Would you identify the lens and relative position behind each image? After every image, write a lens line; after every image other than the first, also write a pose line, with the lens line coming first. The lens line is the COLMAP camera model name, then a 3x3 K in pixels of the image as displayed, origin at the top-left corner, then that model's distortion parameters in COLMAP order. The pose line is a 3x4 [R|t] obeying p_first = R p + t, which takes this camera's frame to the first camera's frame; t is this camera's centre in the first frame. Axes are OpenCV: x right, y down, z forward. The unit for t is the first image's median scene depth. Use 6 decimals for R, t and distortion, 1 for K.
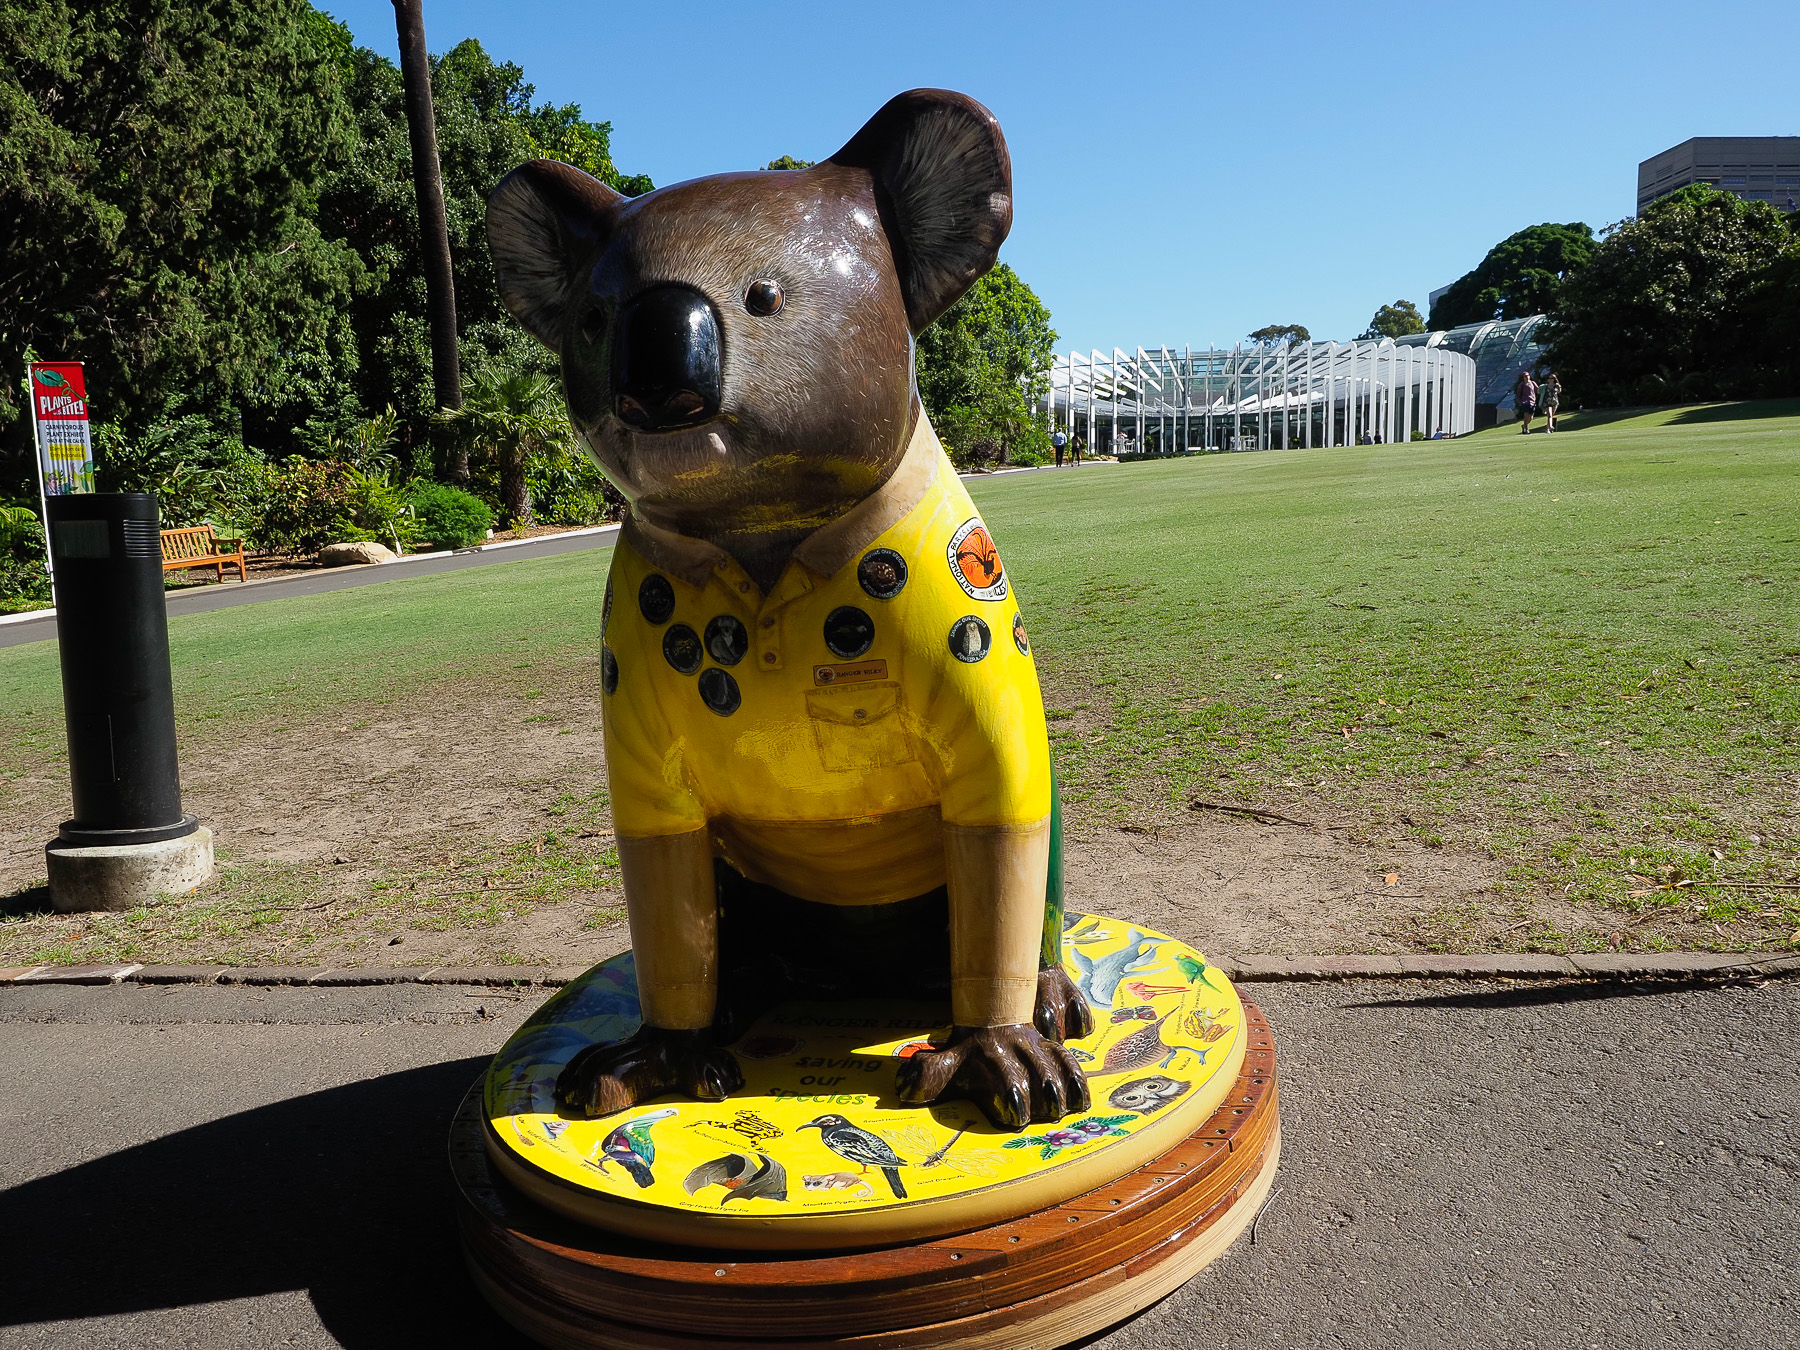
lens RADIAL K [[1294.8, 0, 895.6], [0, 1294.8, 675.8], [0, 0, 1]] dist [-0.014635, 0.024316]
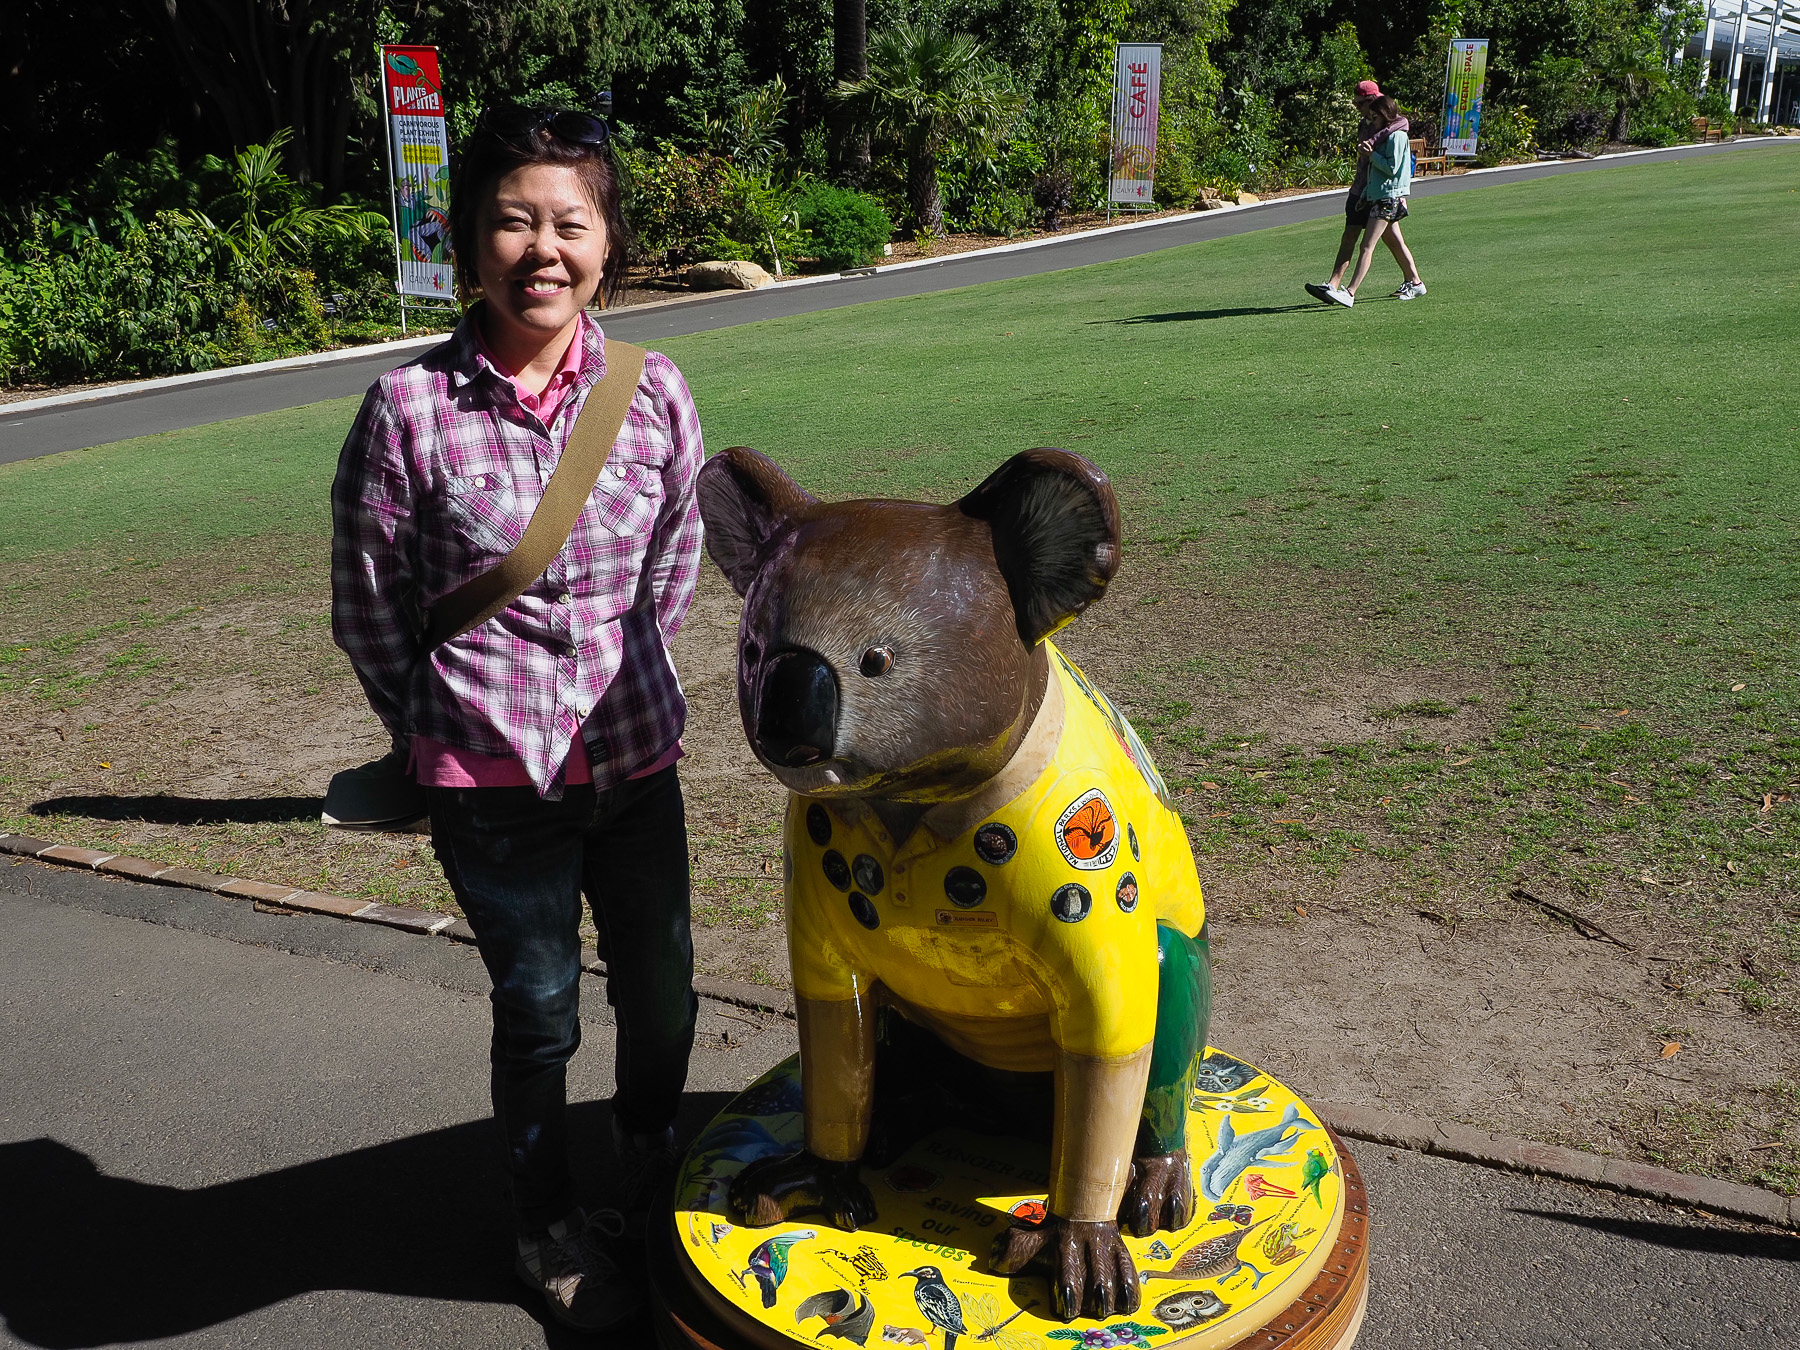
lens RADIAL K [[1691.2, 0, 903.7], [0, 1691.2, 678.8], [0, 0, 1]] dist [0.007718, 0.000000]
pose [[0.955242, 0.100050, -0.278393, 0.269379], [-0.057453, 0.985897, 0.157180, -0.387306], [0.290193, -0.134150, 0.947519, -0.367091]]
